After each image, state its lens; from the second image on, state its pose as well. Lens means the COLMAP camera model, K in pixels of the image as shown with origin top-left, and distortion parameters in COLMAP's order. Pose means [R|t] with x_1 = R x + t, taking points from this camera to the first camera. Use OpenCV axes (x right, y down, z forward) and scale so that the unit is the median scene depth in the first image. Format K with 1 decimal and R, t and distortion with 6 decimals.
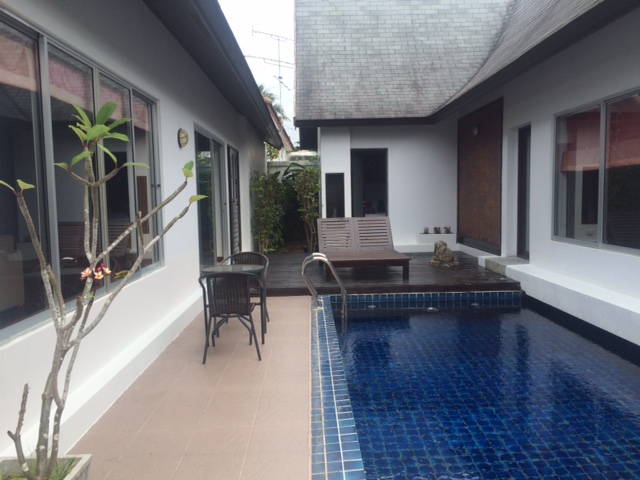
lens RADIAL K [[534.3, 0, 320.0], [0, 534.3, 240.0], [0, 0, 1]] dist [0.149360, 0.000854]
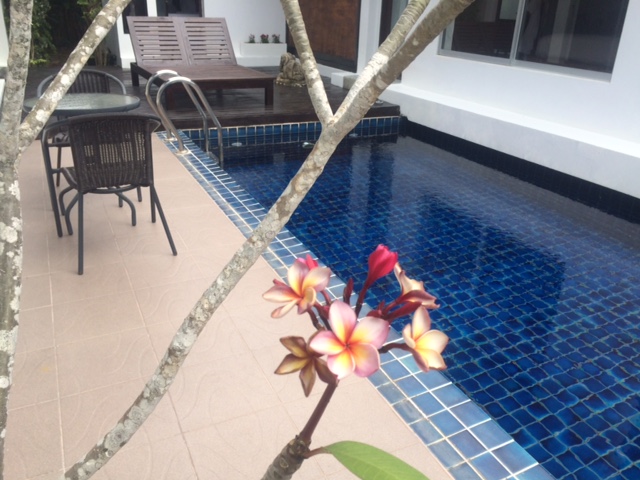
lens RADIAL K [[569.1, 0, 320.0], [0, 569.1, 240.0], [0, 0, 1]] dist [0.009801, 0.003422]
pose [[0.912547, -0.109781, 0.393961, -0.121461], [-0.019842, 0.950280, 0.310765, 0.002399], [-0.408489, -0.291405, 0.864997, 0.217964]]
